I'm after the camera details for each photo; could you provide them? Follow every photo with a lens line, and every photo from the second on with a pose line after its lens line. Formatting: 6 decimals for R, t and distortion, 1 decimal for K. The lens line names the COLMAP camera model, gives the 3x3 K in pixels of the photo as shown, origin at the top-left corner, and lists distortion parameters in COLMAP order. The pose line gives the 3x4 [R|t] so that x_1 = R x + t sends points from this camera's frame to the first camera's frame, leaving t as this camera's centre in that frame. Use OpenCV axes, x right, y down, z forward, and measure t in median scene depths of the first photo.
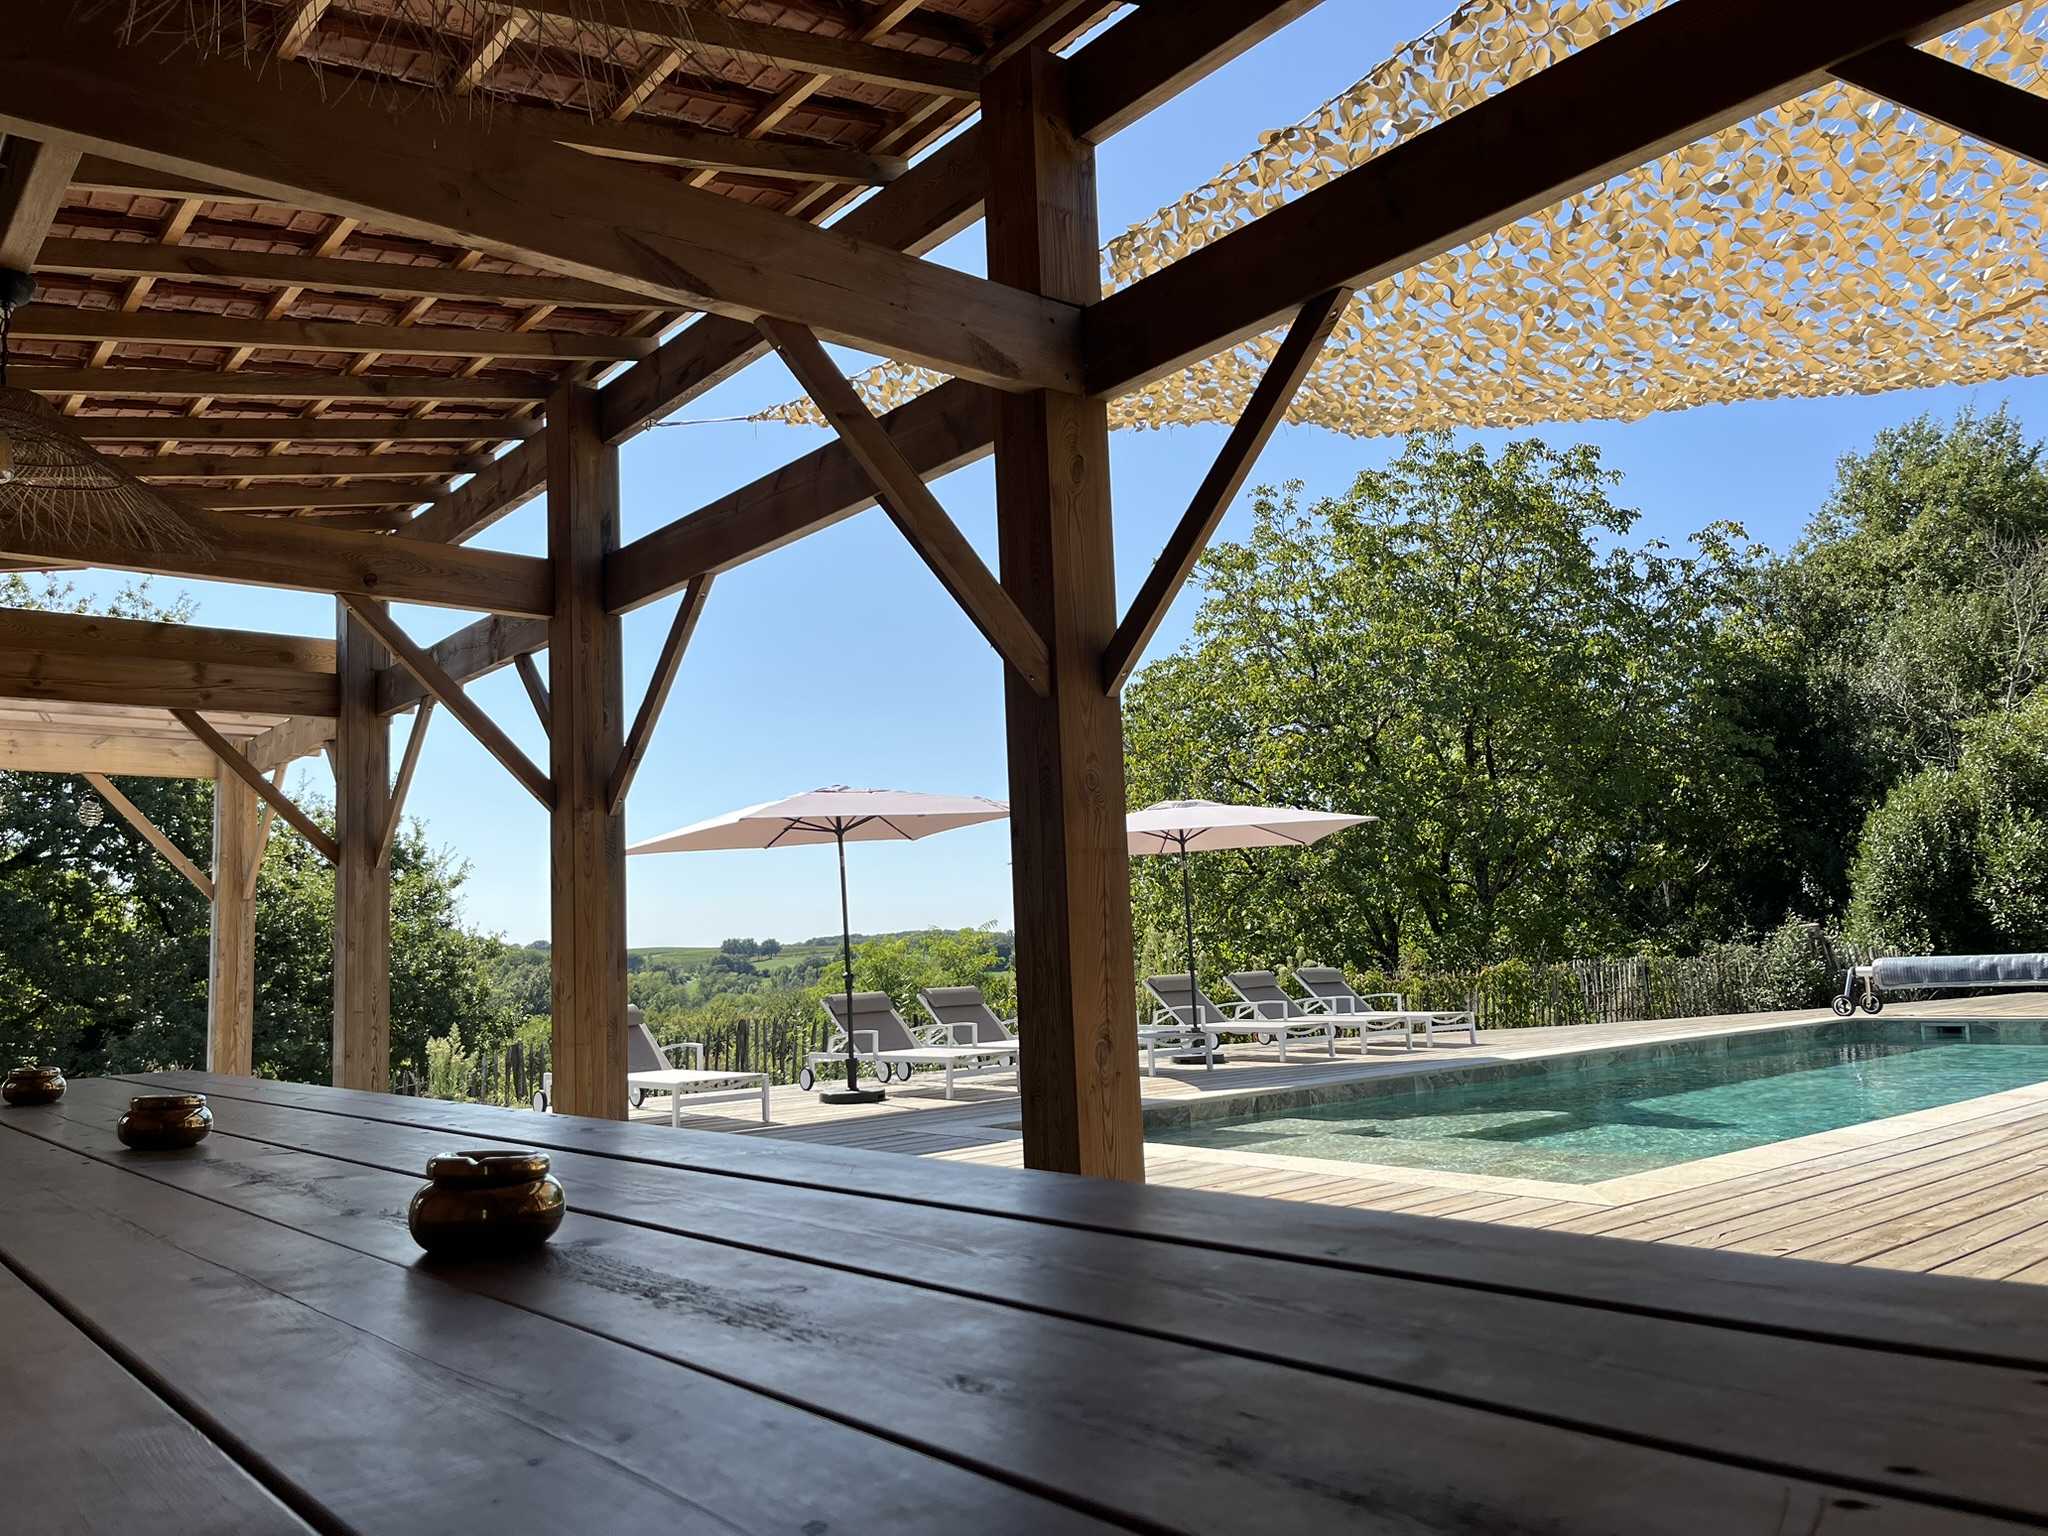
lens RADIAL K [[1559.2, 0, 1038.3], [0, 1559.2, 765.7], [0, 0, 1]] dist [0.013324, 0.001438]
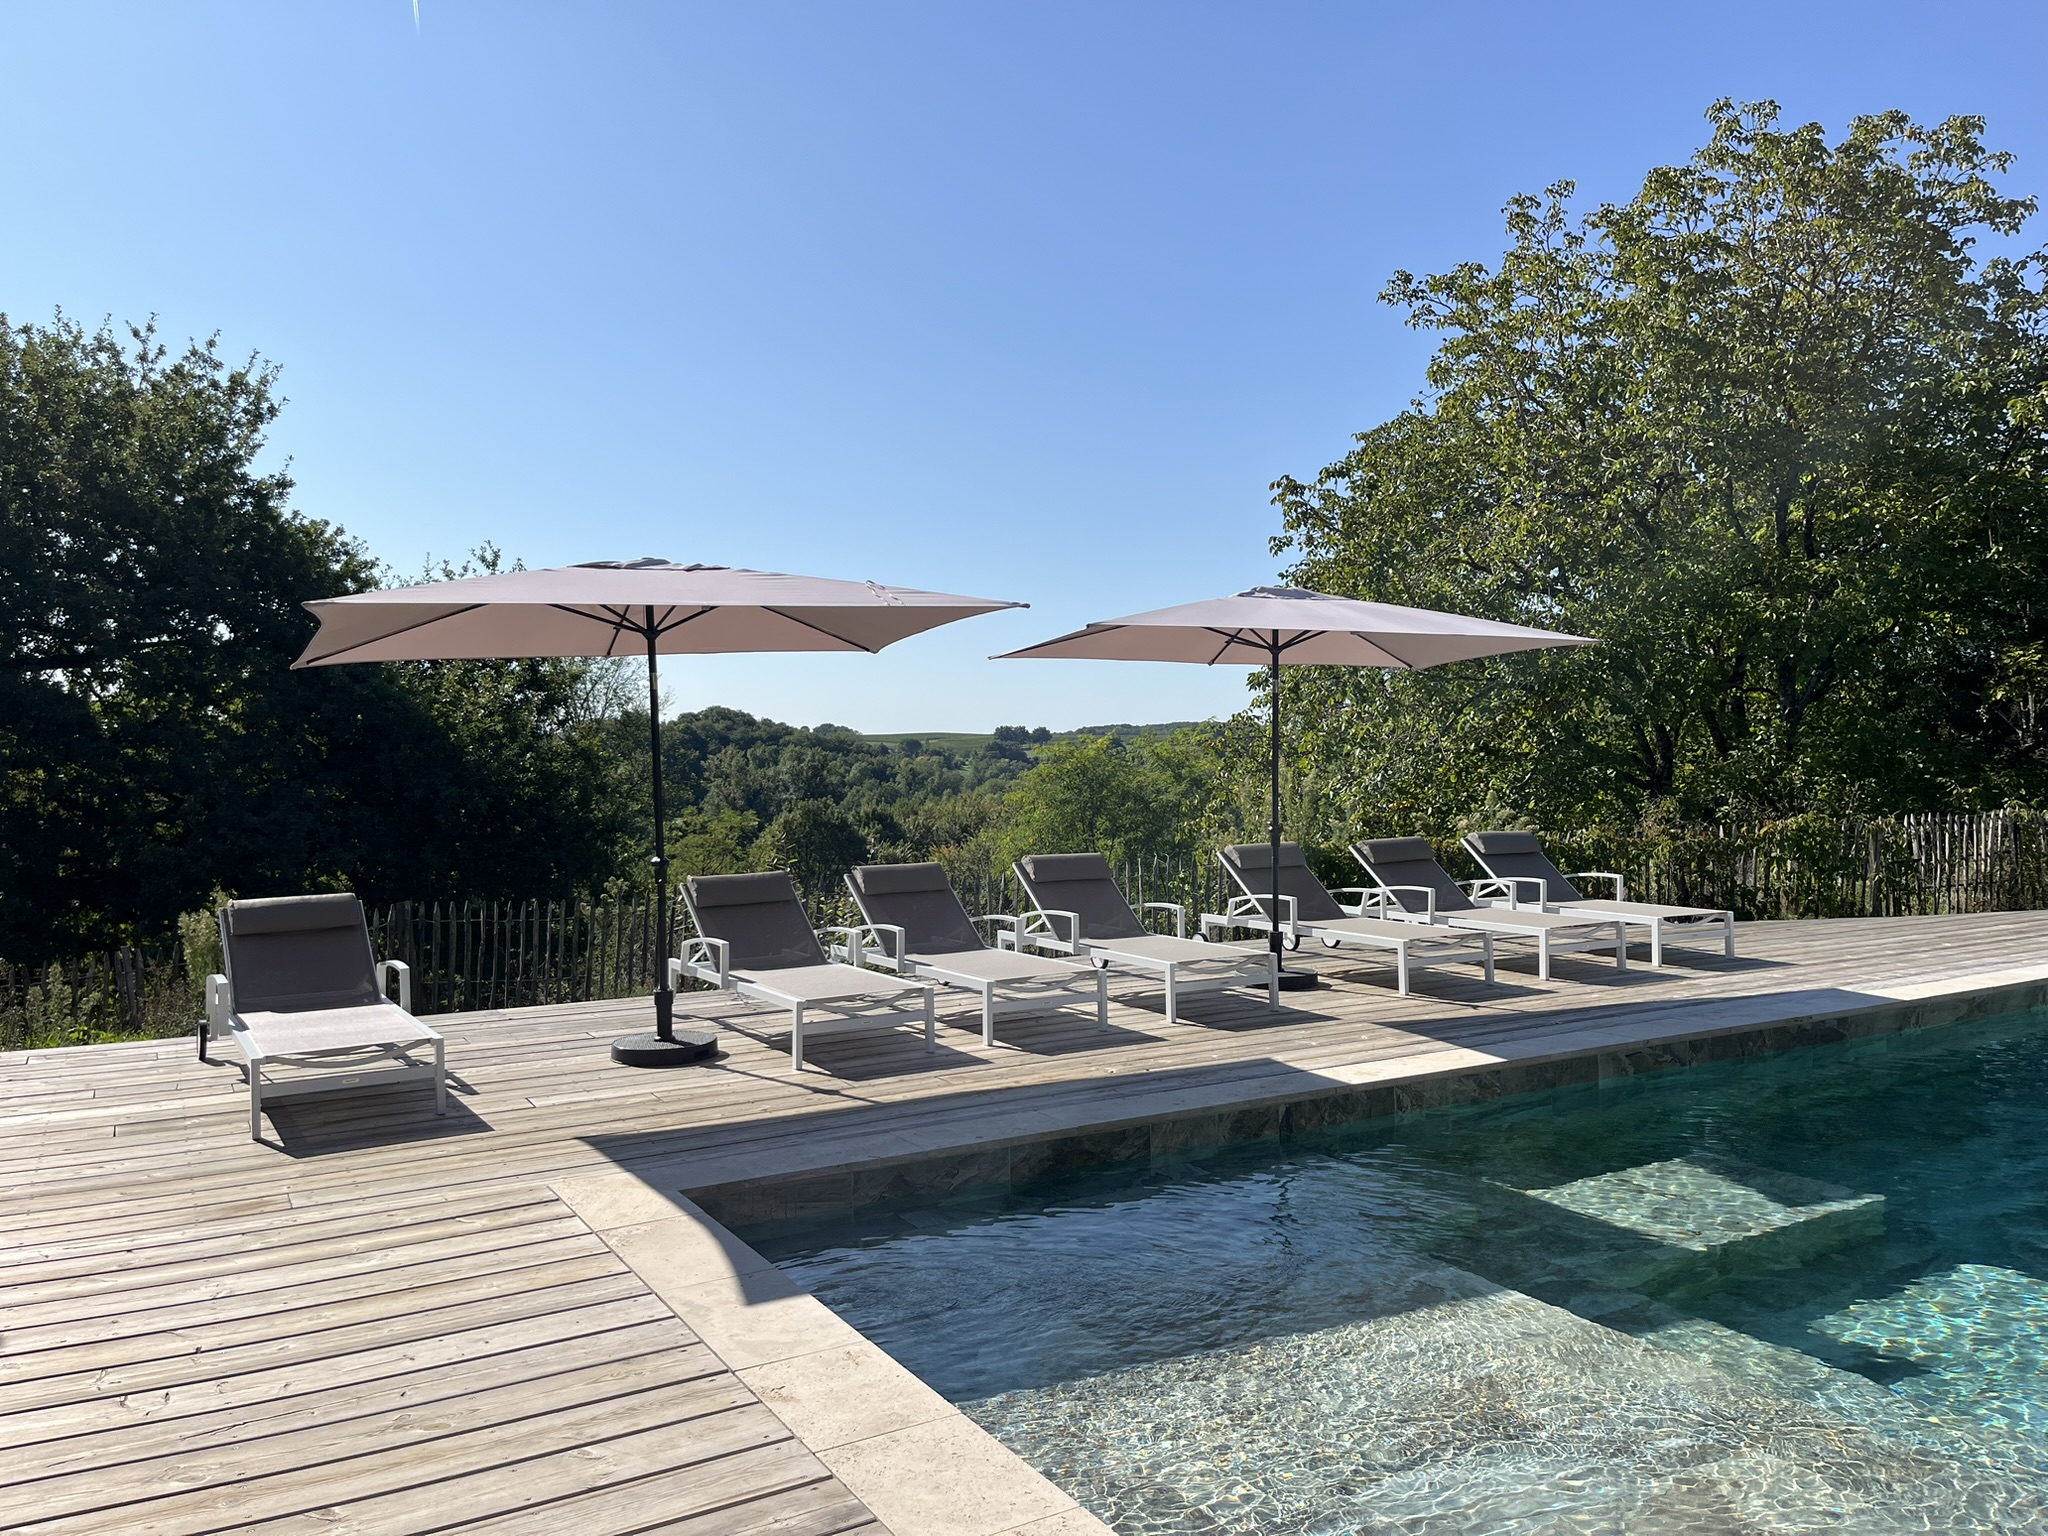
lens RADIAL K [[1552.5, 0, 1030.8], [0, 1552.5, 761.9], [0, 0, 1]] dist [0.061040, -0.102870]
pose [[0.983749, 0.023313, -0.178030, 0.106302], [0.000320, 0.991305, 0.131581, 0.009276], [0.179549, -0.129499, 0.975188, 0.321929]]
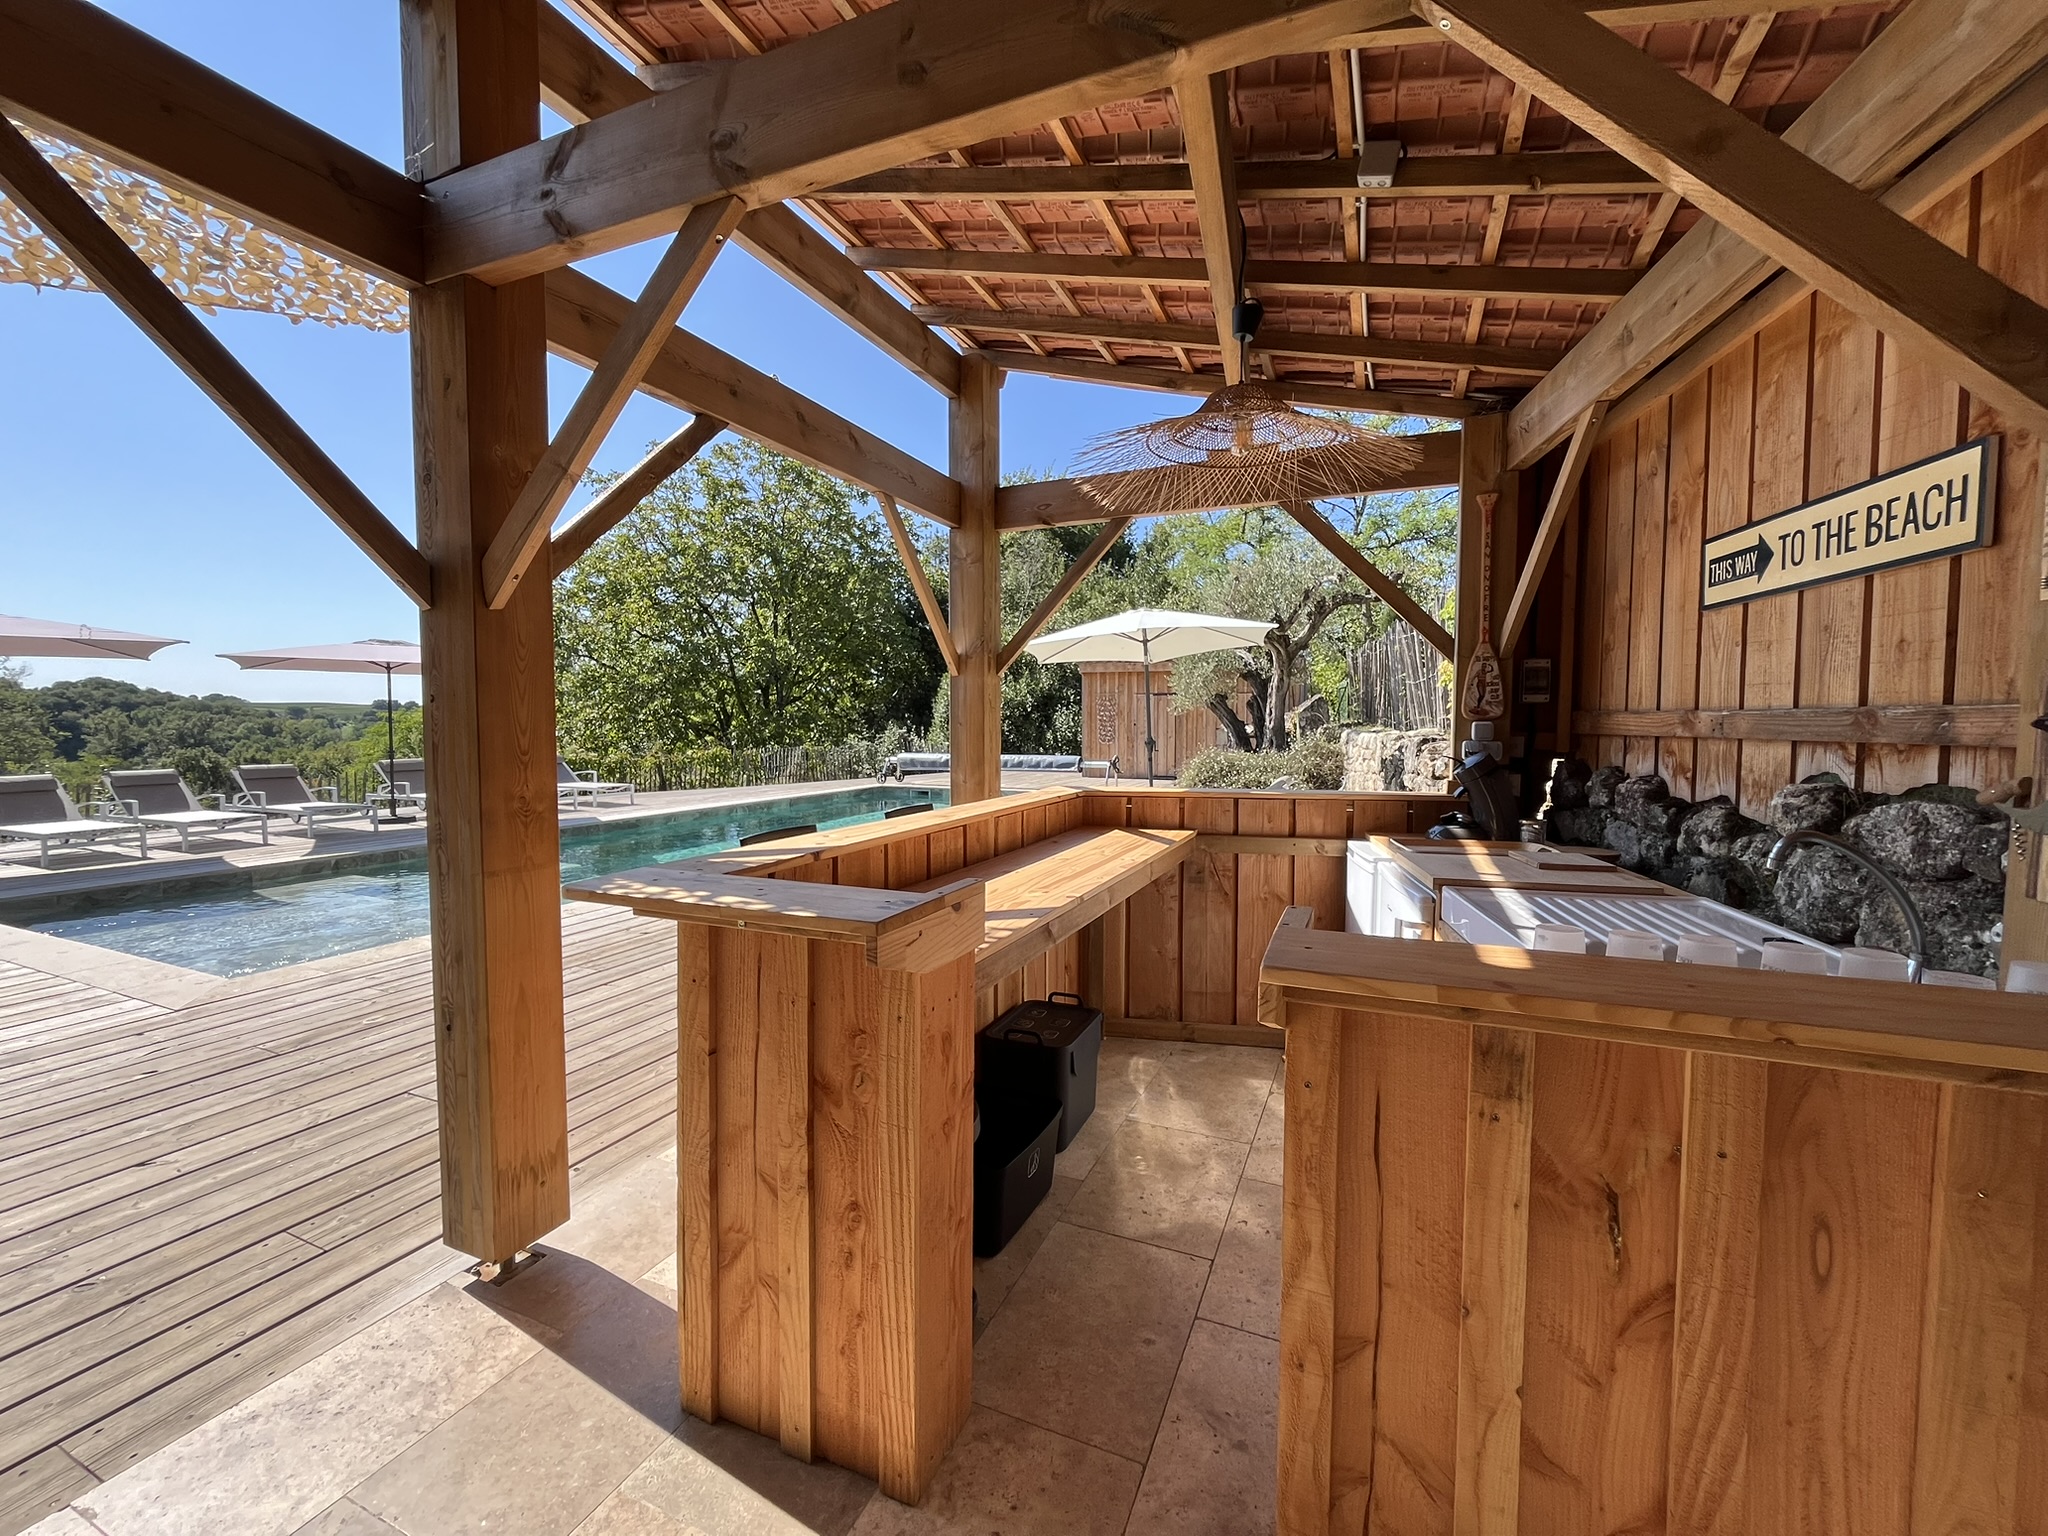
lens RADIAL K [[835.8, 0, 1022.3], [0, 835.8, 762.8], [0, 0, 1]] dist [-0.003212, -0.000592]
pose [[0.896586, 0.017796, 0.442512, 0.262566], [-0.090021, 0.985656, 0.142755, -0.024495], [-0.433624, -0.167828, 0.885327, 0.064601]]
